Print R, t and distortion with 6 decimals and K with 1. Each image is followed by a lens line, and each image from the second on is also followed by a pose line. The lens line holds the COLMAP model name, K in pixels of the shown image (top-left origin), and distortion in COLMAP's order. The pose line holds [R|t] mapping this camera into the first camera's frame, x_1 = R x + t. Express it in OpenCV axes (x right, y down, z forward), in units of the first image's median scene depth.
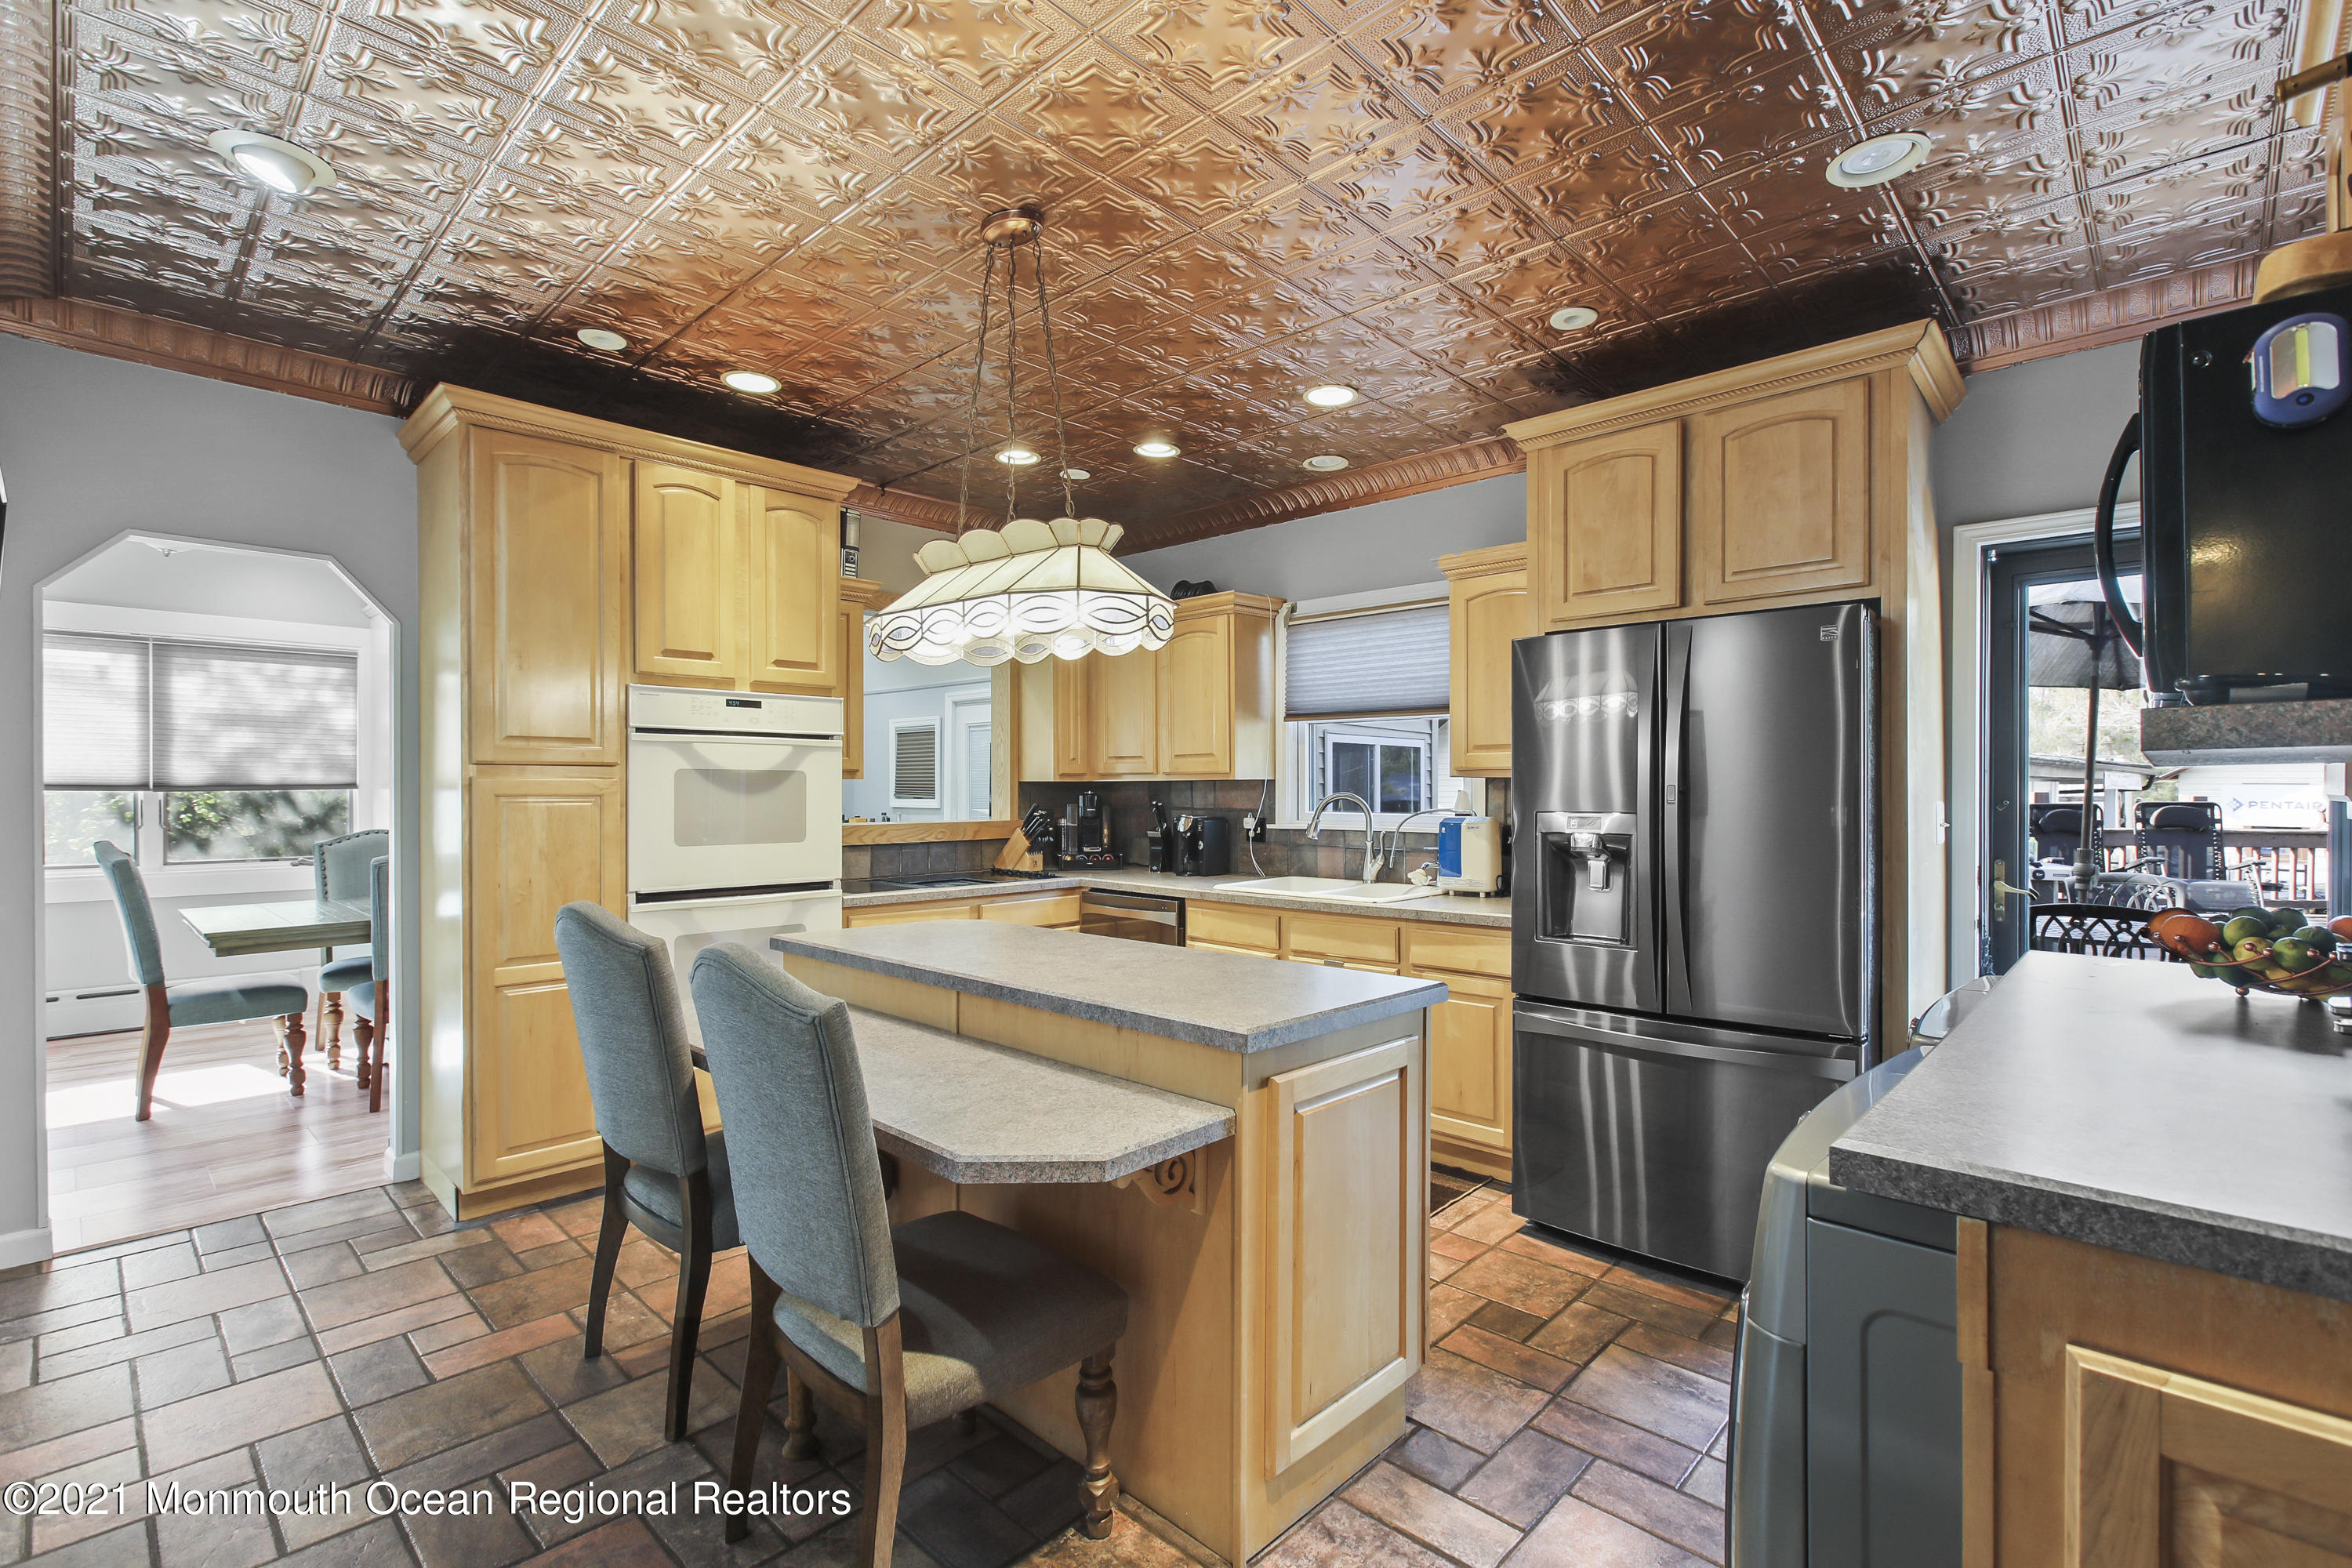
lens RADIAL K [[1066.6, 0, 1193.8], [0, 1066.6, 787.4], [0, 0, 1]] dist [0.000757, -0.000033]
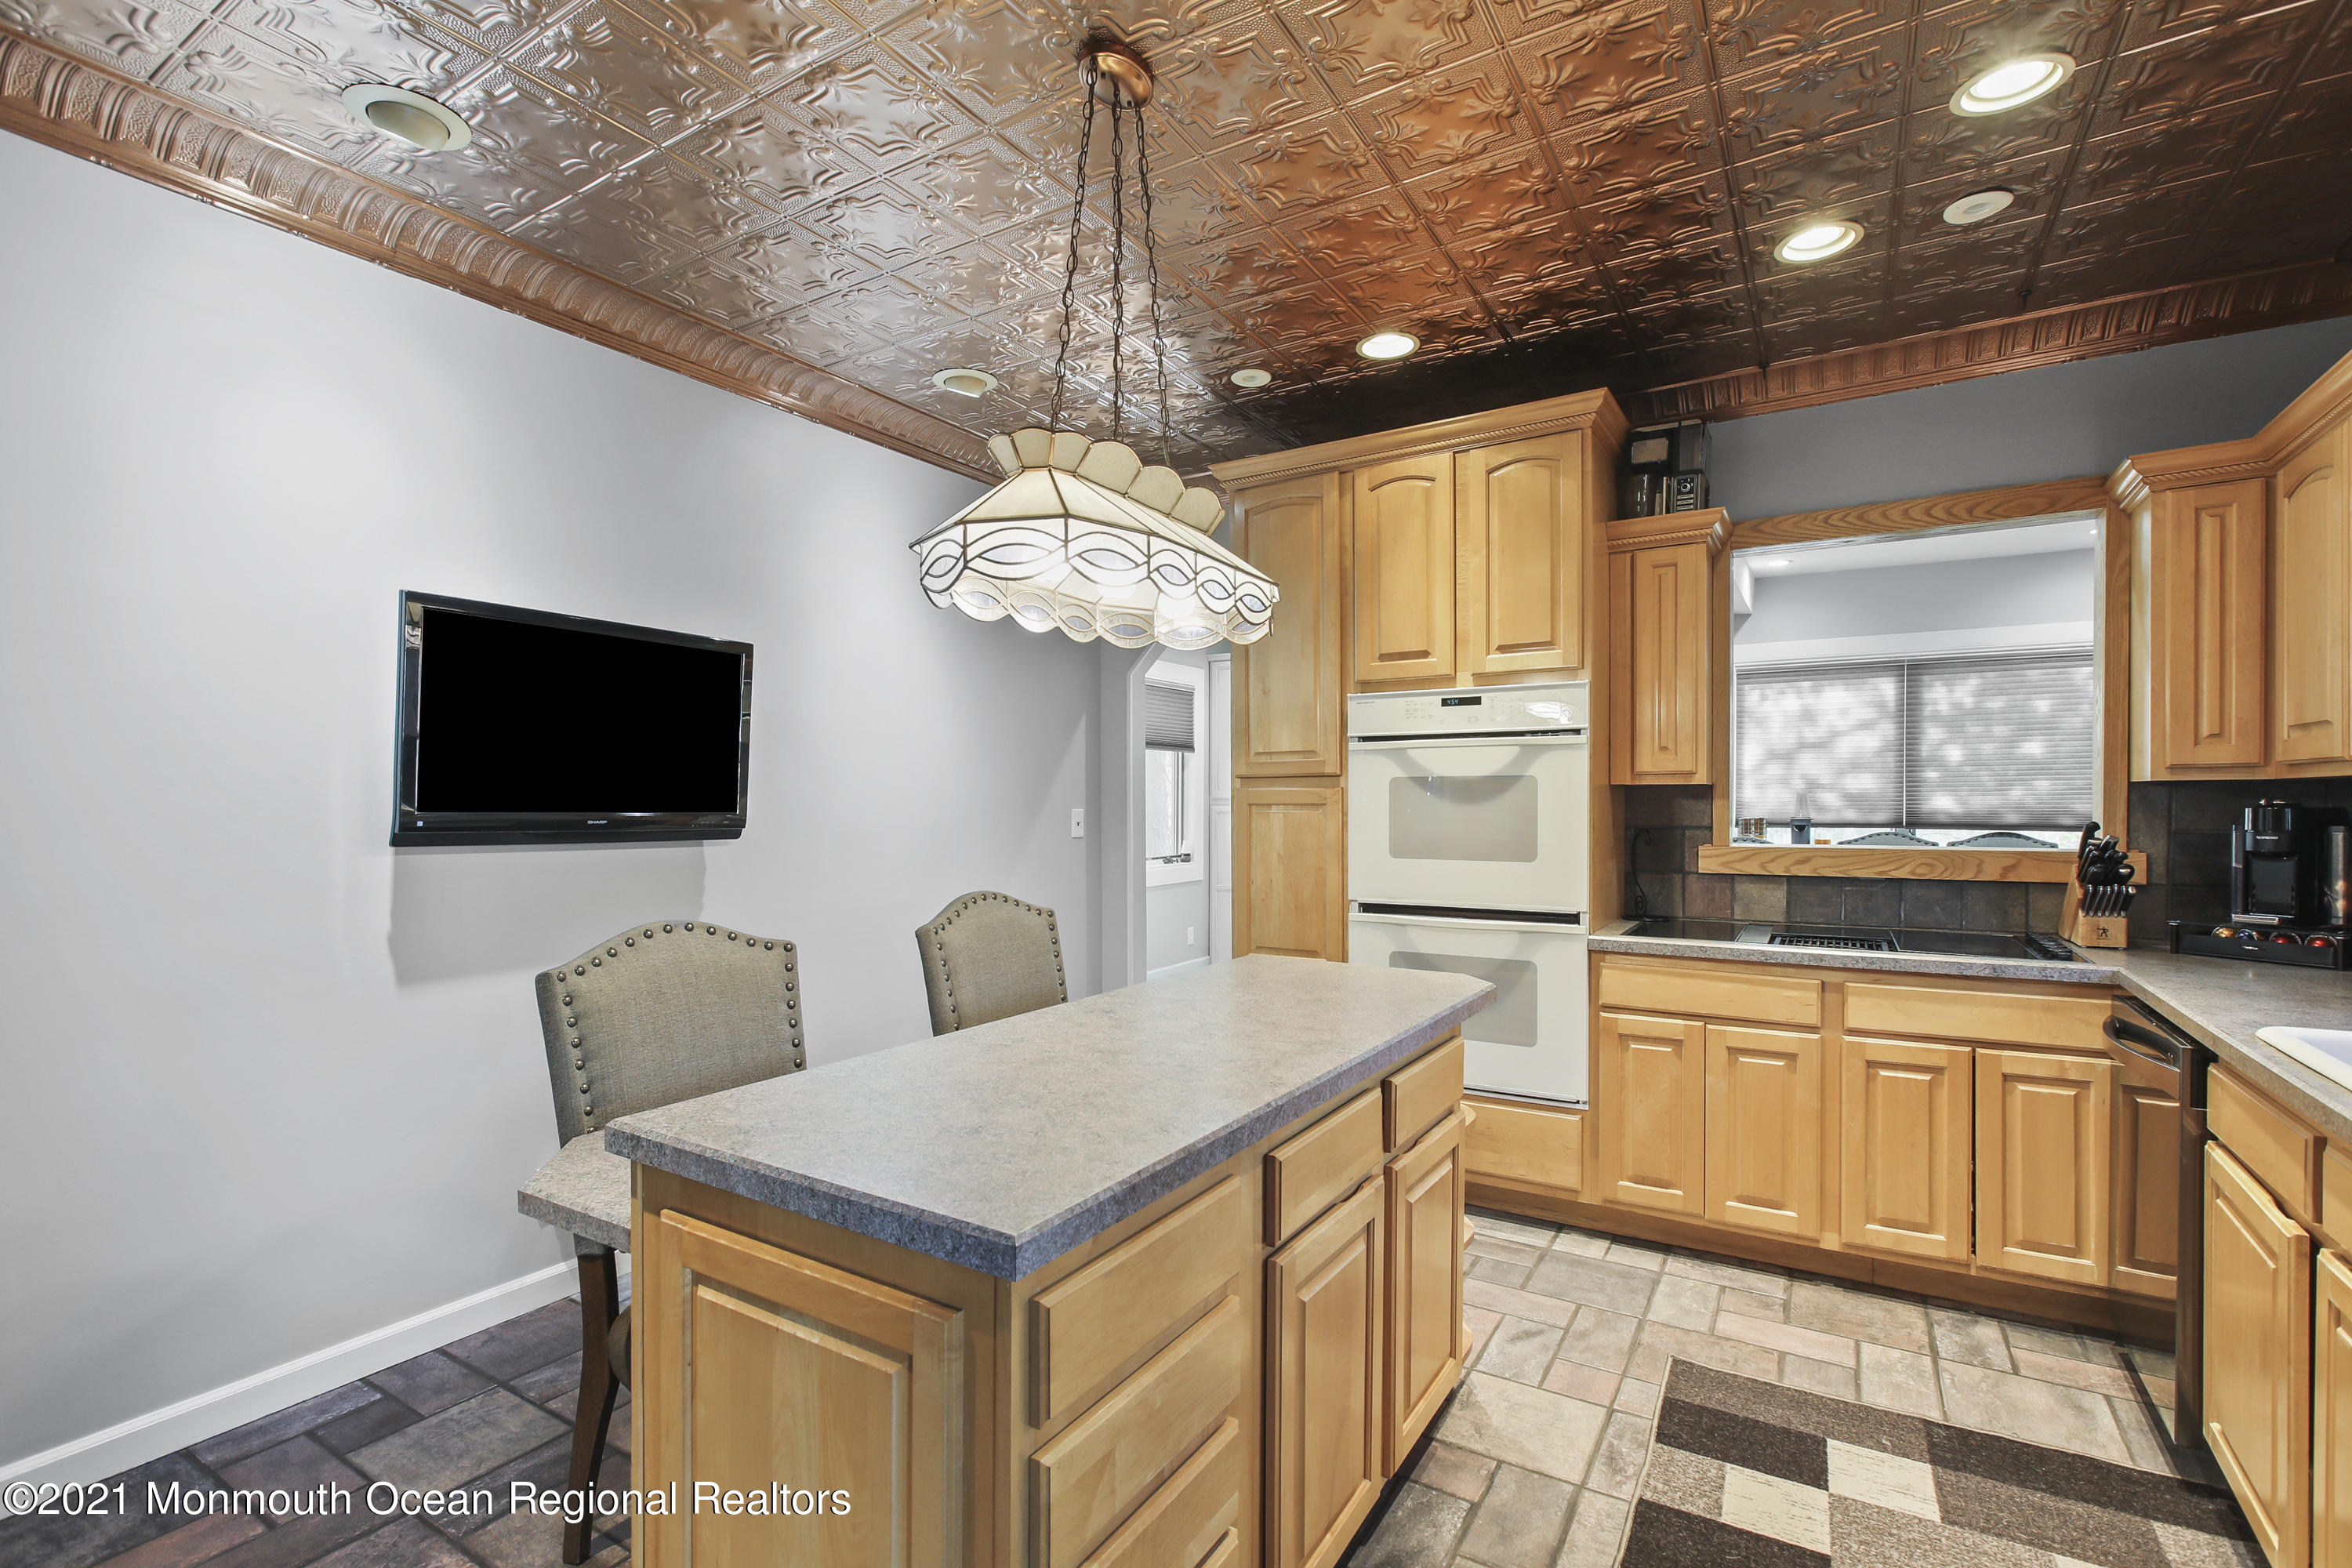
lens RADIAL K [[1066.6, 0, 1187.1], [0, 1066.6, 805.4], [0, 0, 1]] dist [0.000757, -0.000033]
pose [[0.204593, -0.003021, -0.978842, 0.399892], [0.001797, 0.999995, -0.002710, 0.010081], [0.978845, -0.001205, 0.204598, 0.600833]]
